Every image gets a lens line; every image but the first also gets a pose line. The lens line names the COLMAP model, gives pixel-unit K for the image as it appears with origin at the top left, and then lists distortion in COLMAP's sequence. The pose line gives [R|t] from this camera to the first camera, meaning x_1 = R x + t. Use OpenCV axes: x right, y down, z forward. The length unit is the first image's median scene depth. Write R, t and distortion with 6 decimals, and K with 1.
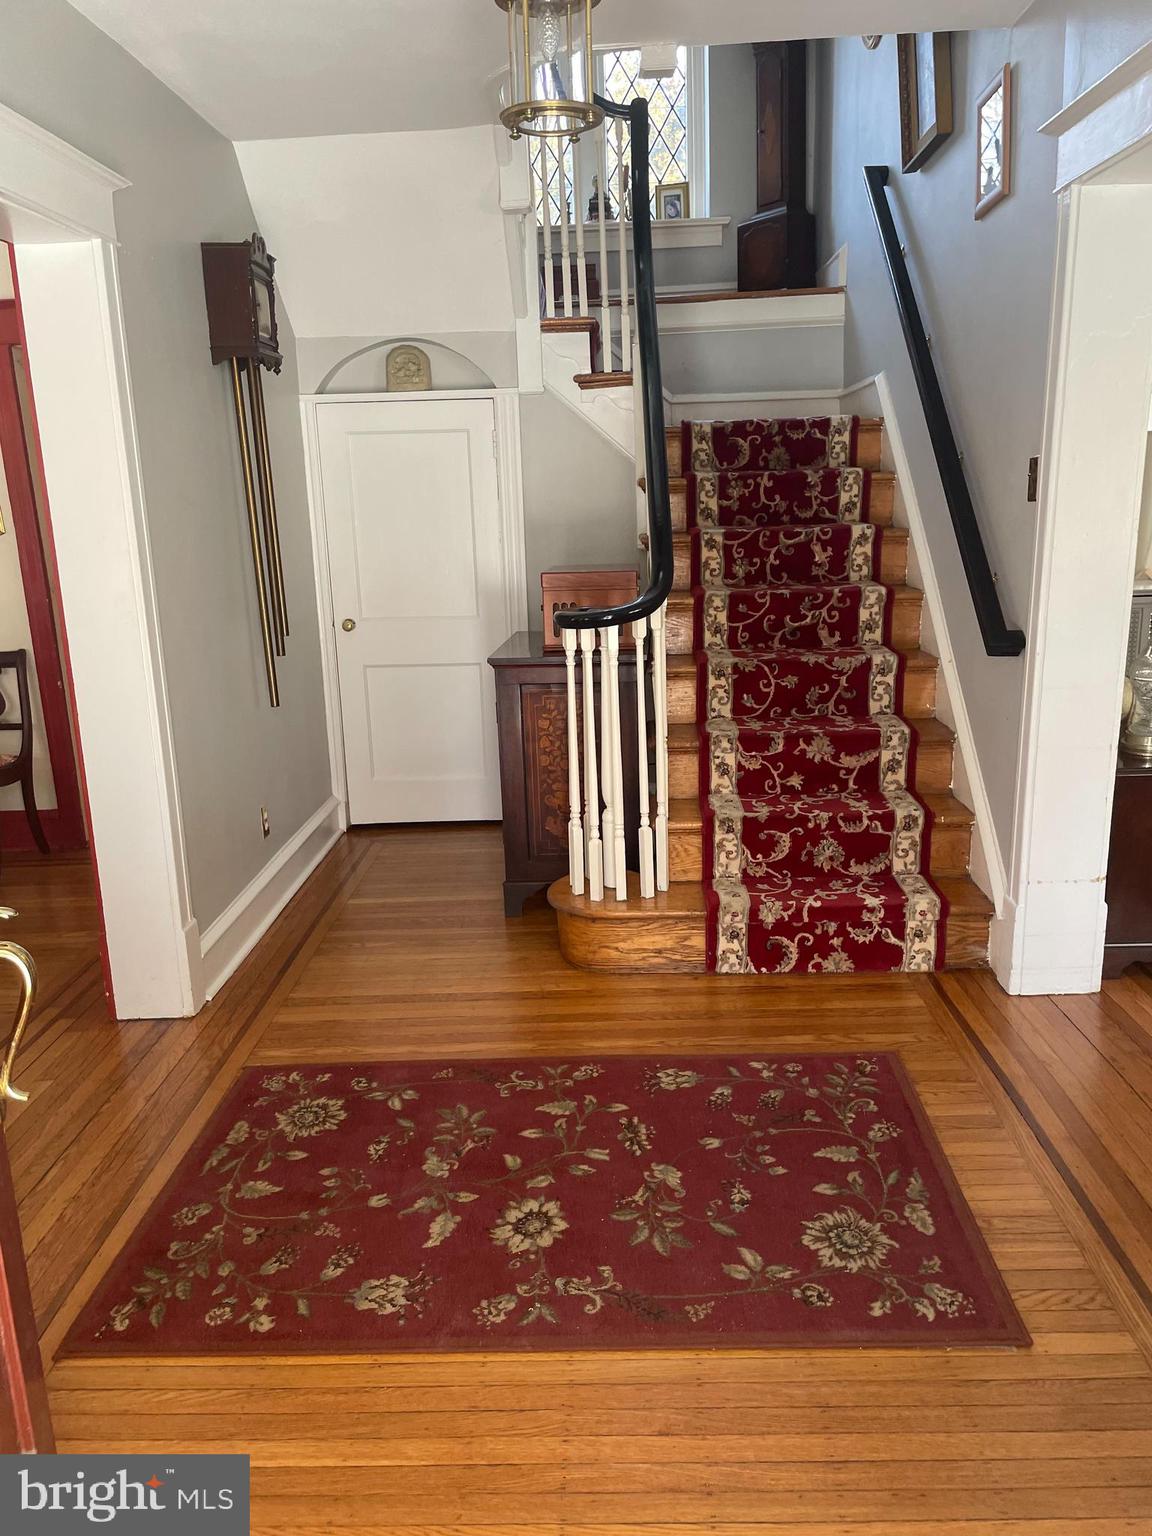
lens RADIAL K [[1166.4, 0, 584.3], [0, 1166.4, 769.6], [0, 0, 1]] dist [0.083586, -0.107644]
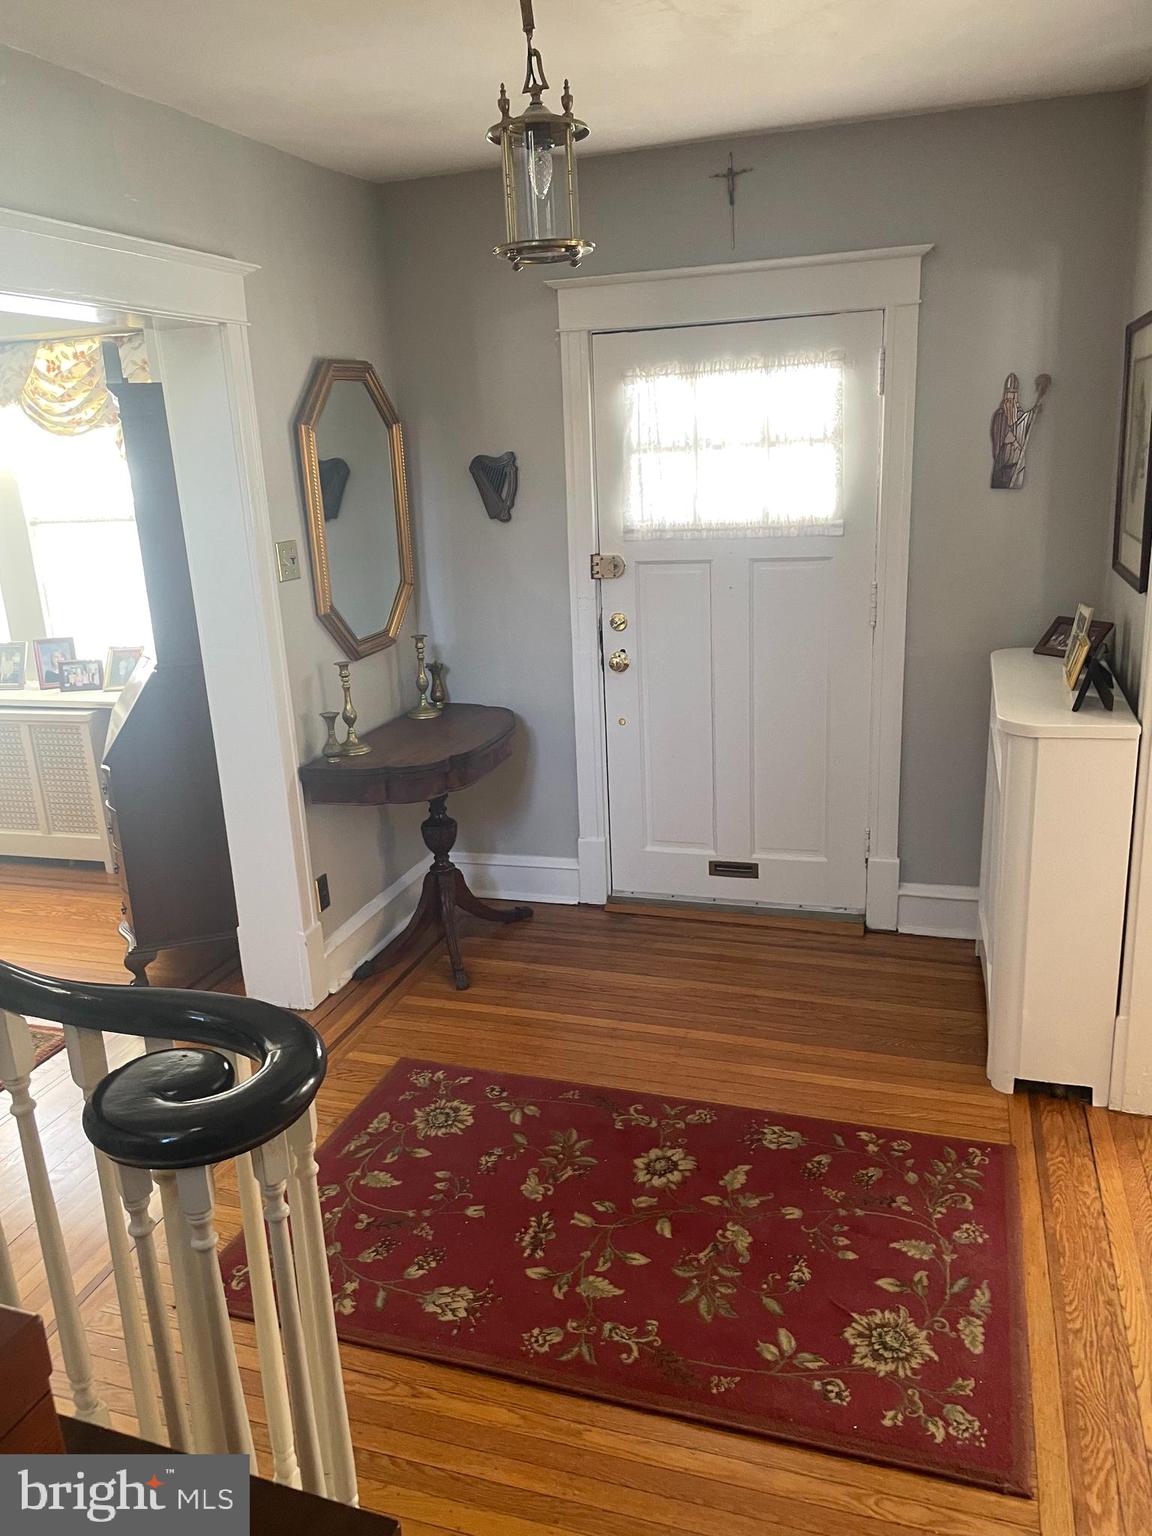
lens RADIAL K [[1166.4, 0, 573.9], [0, 1166.4, 767.0], [0, 0, 1]] dist [0.083586, -0.107644]
pose [[-0.957483, 0.003916, 0.288465, -0.141039], [0.144495, 0.871955, 0.467777, -0.254120], [-0.249696, 0.489570, -0.835448, 0.834992]]
